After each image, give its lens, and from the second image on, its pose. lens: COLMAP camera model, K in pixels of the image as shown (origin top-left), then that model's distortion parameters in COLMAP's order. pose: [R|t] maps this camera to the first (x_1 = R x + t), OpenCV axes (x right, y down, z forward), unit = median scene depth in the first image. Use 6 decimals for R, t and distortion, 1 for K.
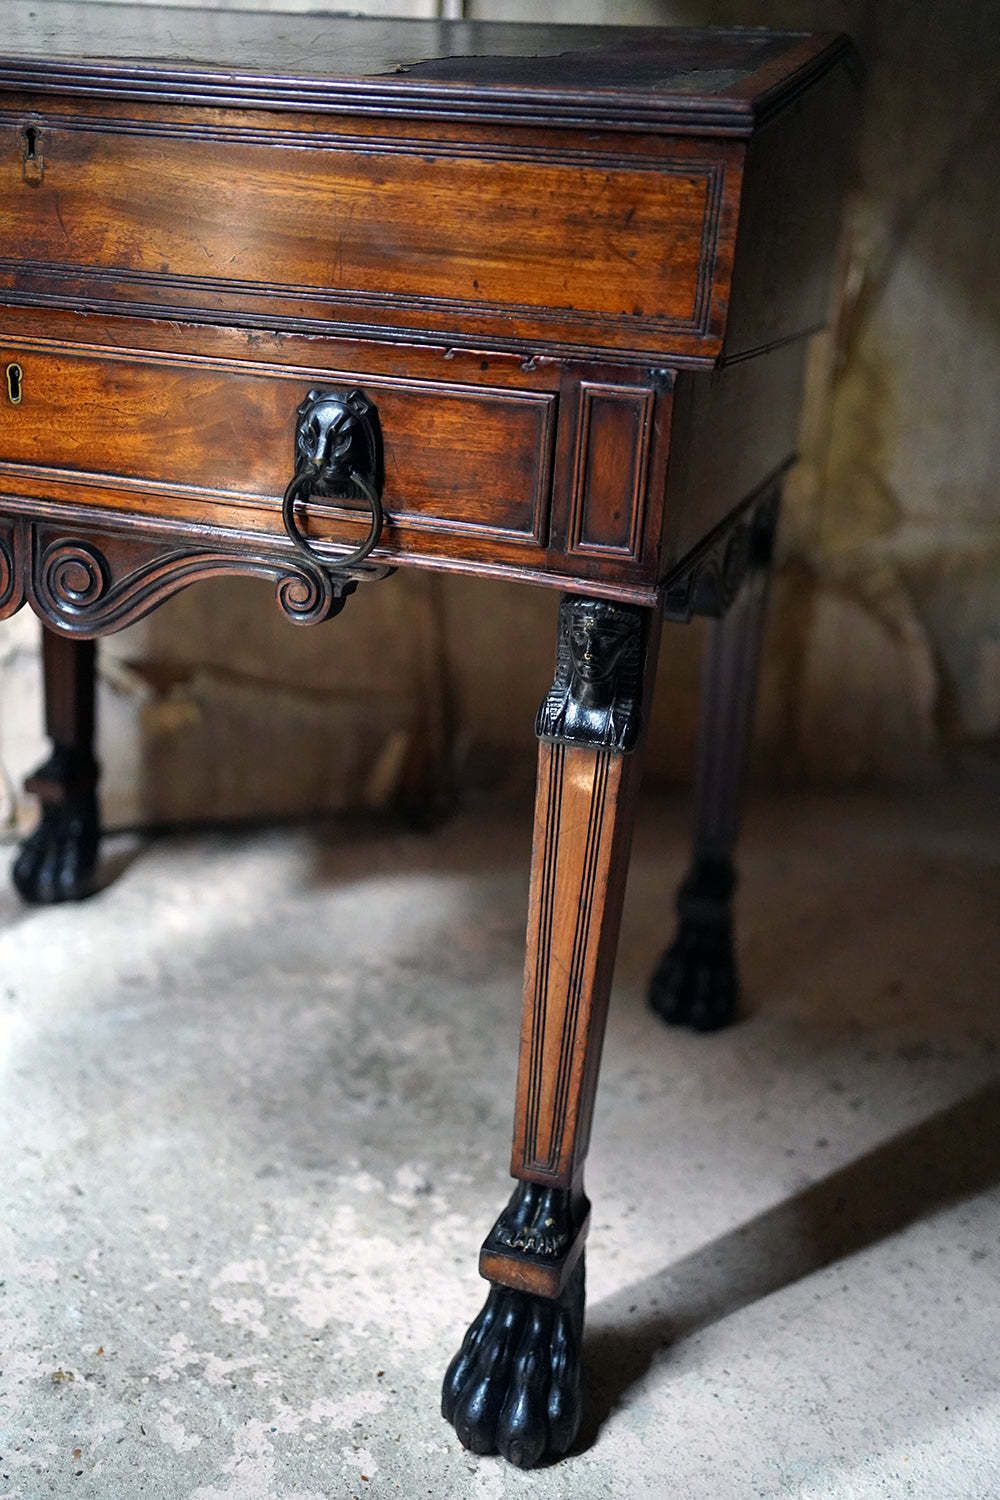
lens RADIAL K [[1499.3, 0, 500.5], [0, 1499.3, 744.2], [0, 0, 1]] dist [0.028437, 0.000000]
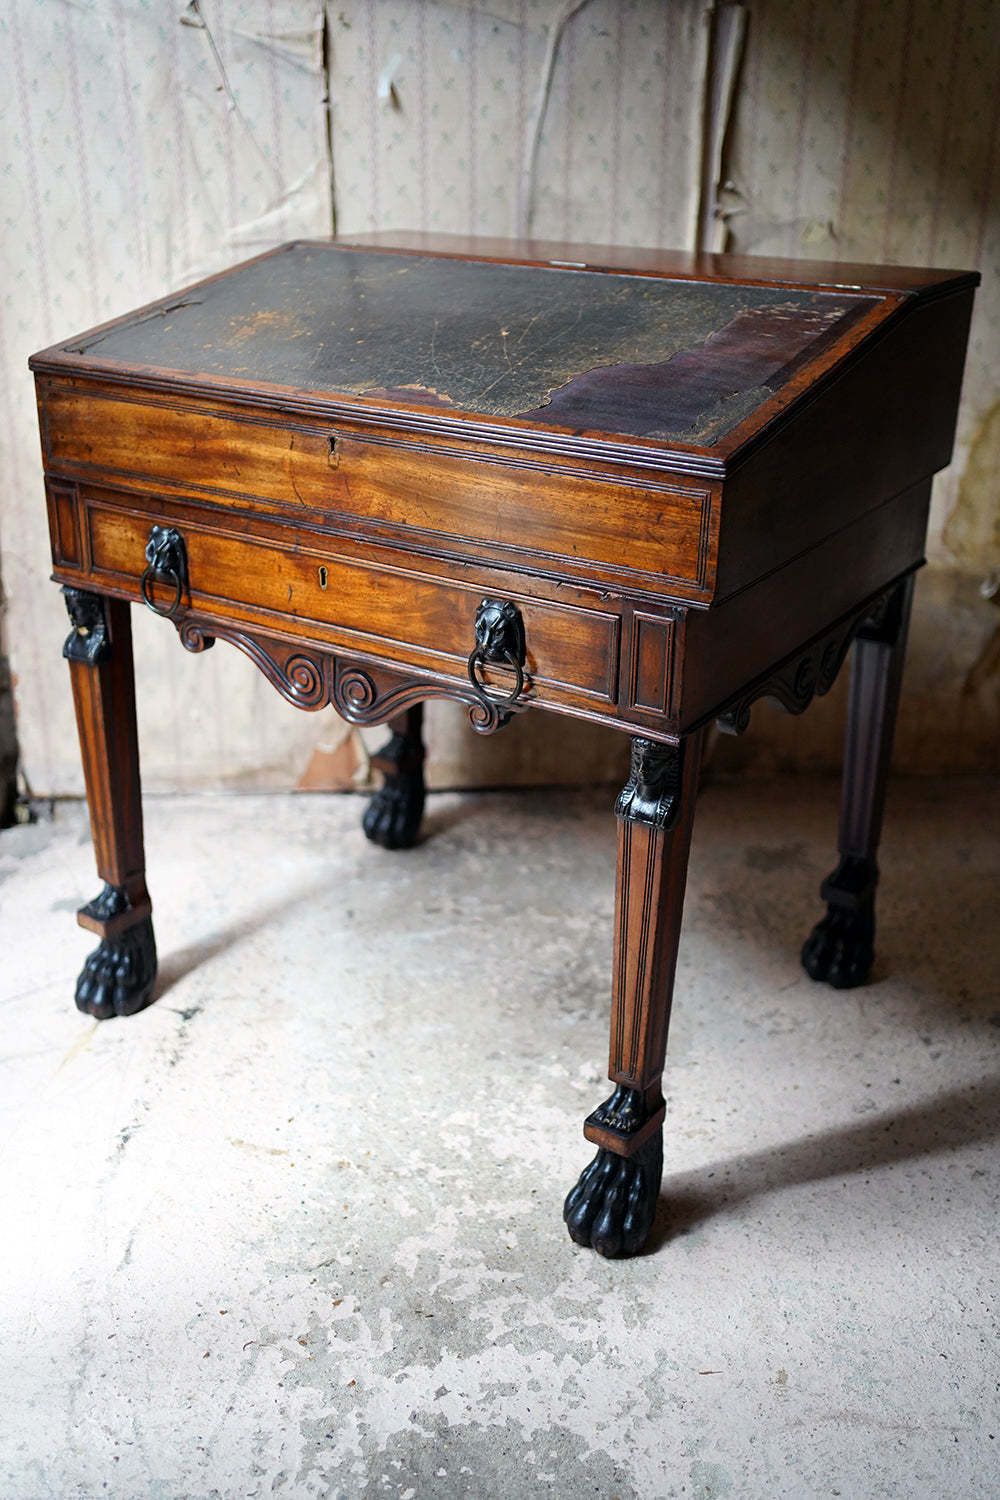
lens RADIAL K [[1499.3, 0, 516.7], [0, 1499.3, 751.0], [0, 0, 1]] dist [0.028437, 0.000000]
pose [[0.962563, 0.059516, -0.264444, 0.330118], [-0.037397, 0.995427, 0.087906, -0.201708], [0.268466, -0.074726, 0.960386, -0.544682]]
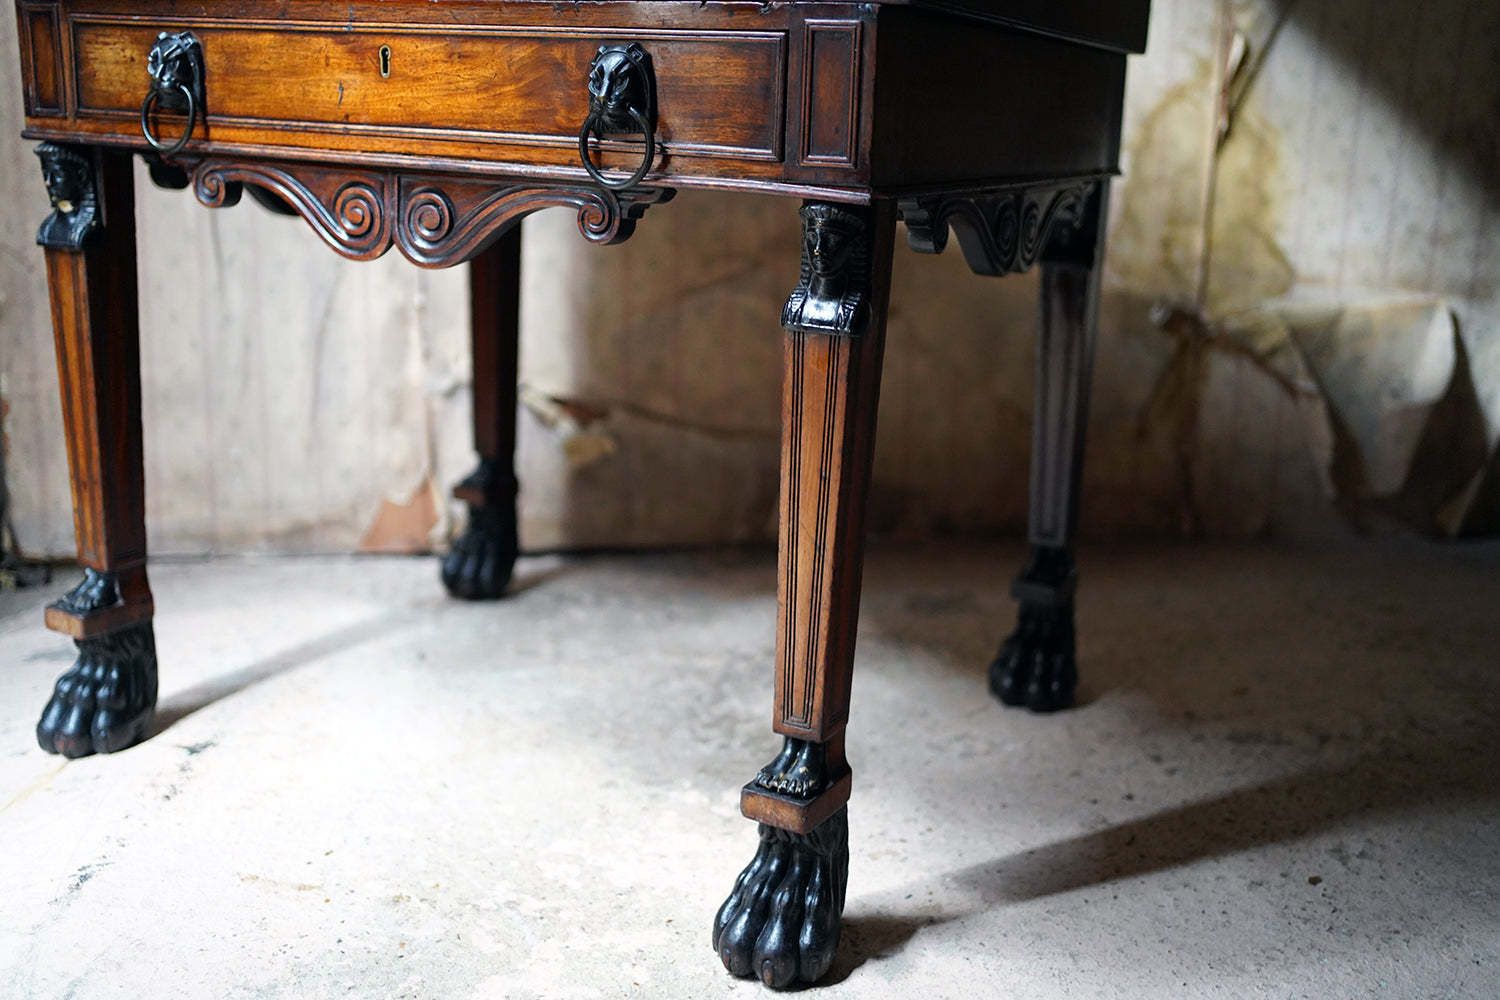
lens RADIAL K [[1499.3, 0, 765.4], [0, 1499.3, 487.8], [0, 0, 1]] dist [0.028437, 0.000000]
pose [[0.985297, 0.008997, -0.170615, 0.206145], [-0.023914, 0.996044, -0.085579, 0.213353], [0.169170, 0.088401, 0.981614, -0.146261]]
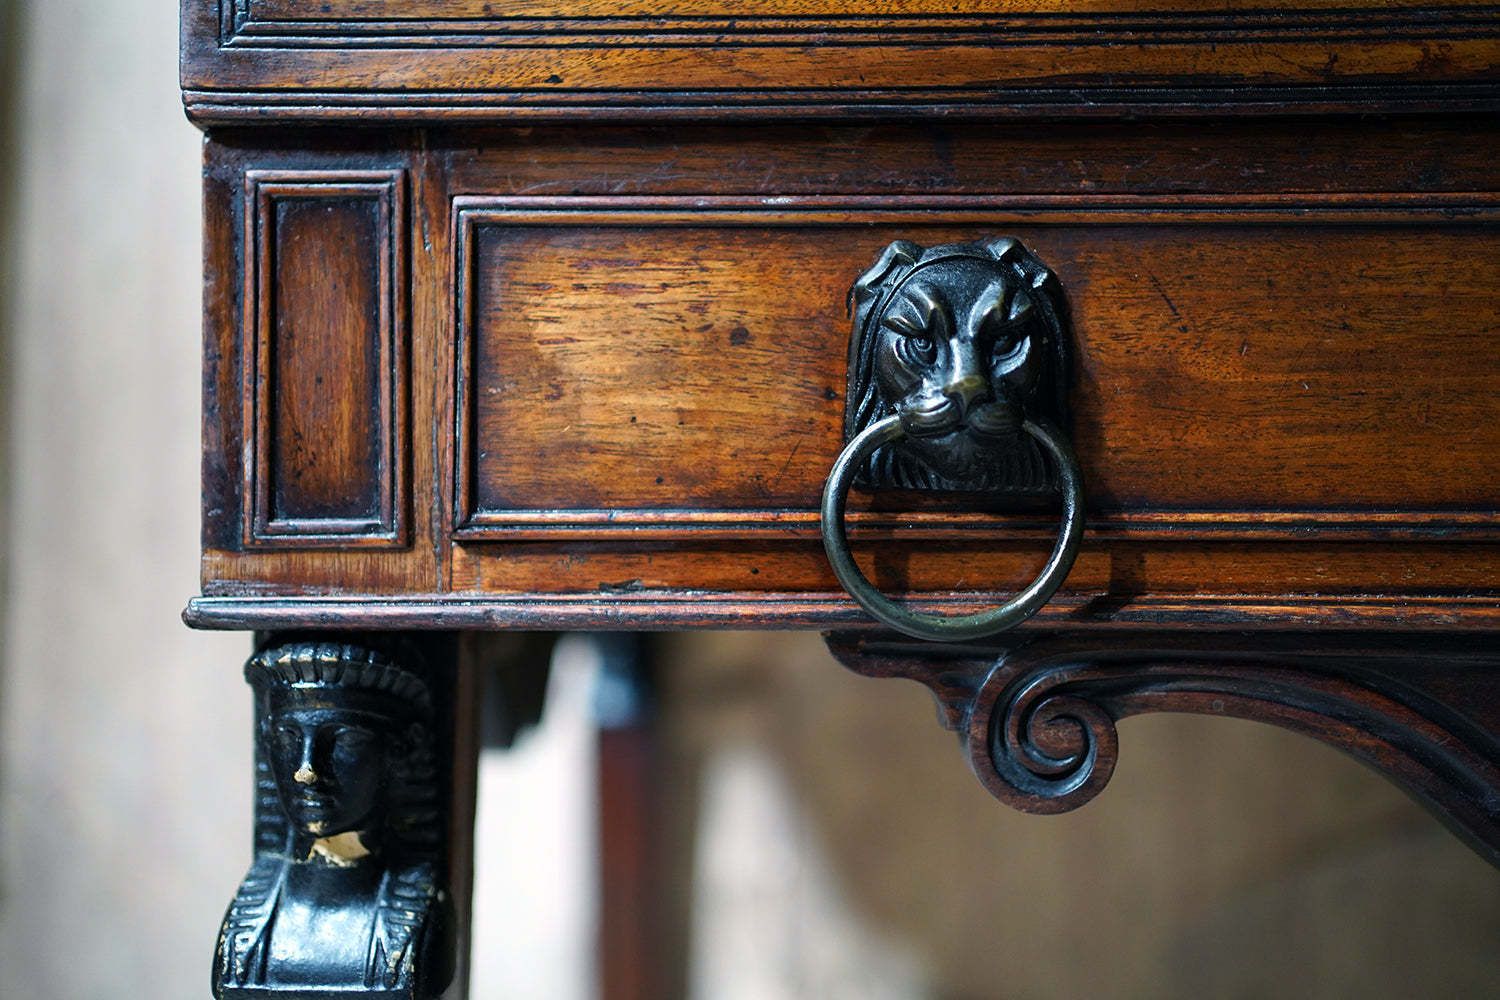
lens RADIAL K [[1499.3, 0, 747.9], [0, 1499.3, 505.6], [0, 0, 1]] dist [0.028437, 0.000000]
pose [[0.962729, -0.086921, 0.256122, -0.700816], [0.151405, 0.957874, -0.244036, -0.137396], [-0.224121, 0.273719, 0.935333, 0.706380]]
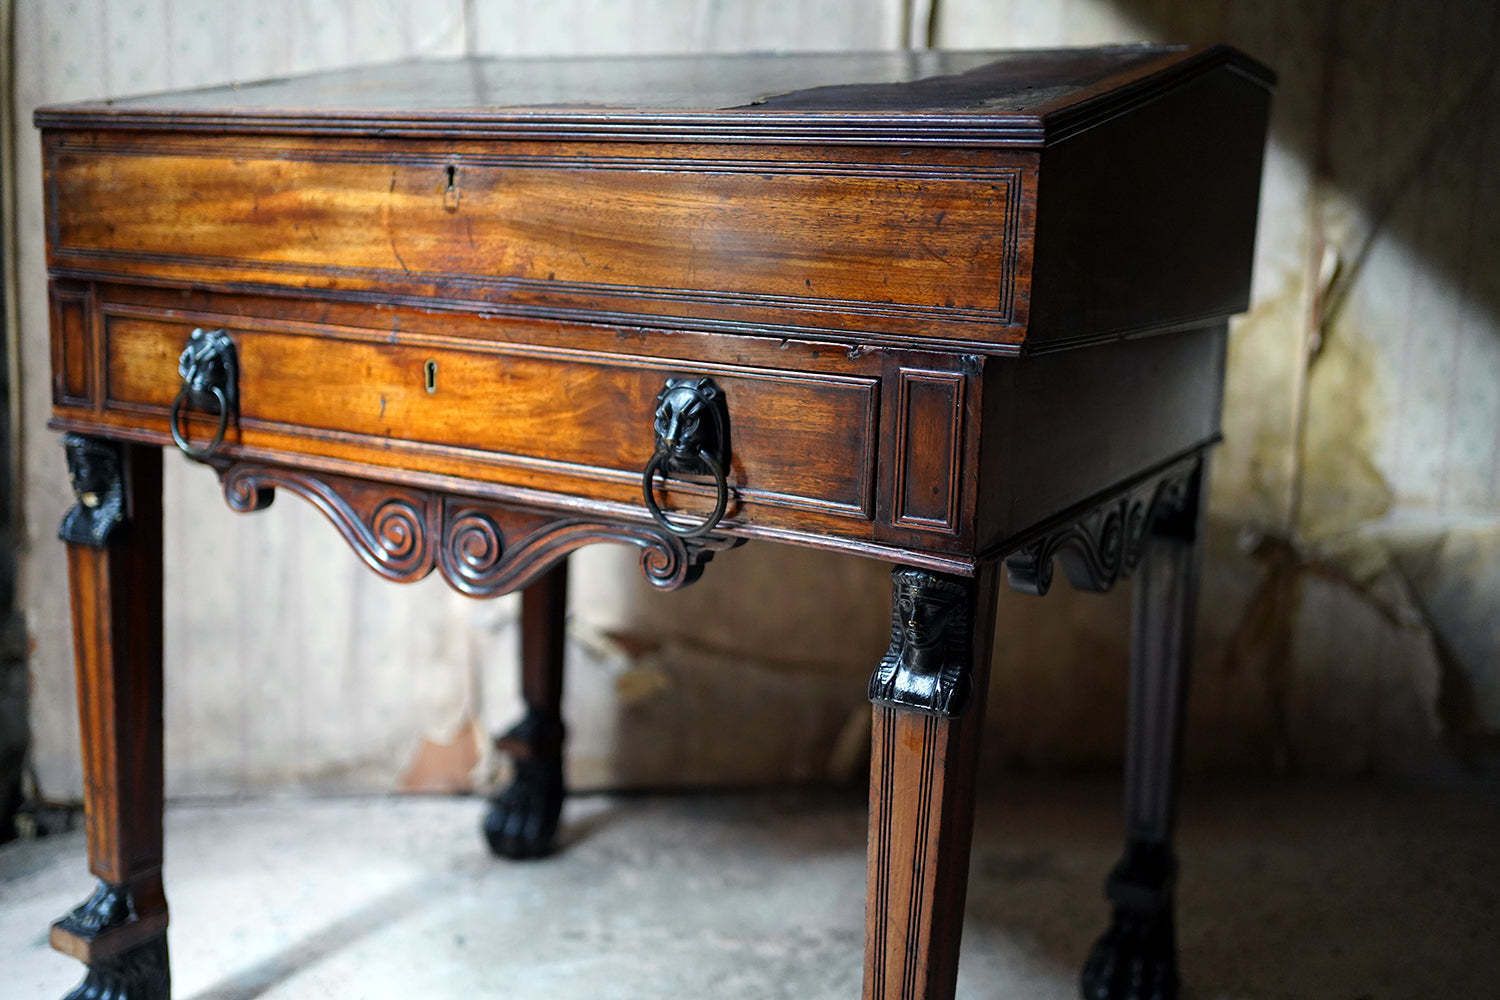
lens RADIAL K [[1499.3, 0, 757.6], [0, 1499.3, 497.1], [0, 0, 1]] dist [0.028437, 0.000000]
pose [[0.978818, 0.003347, -0.204707, 0.154694], [-0.034350, 0.988378, -0.148087, 0.012313], [0.201832, 0.151982, 0.967556, -0.043854]]
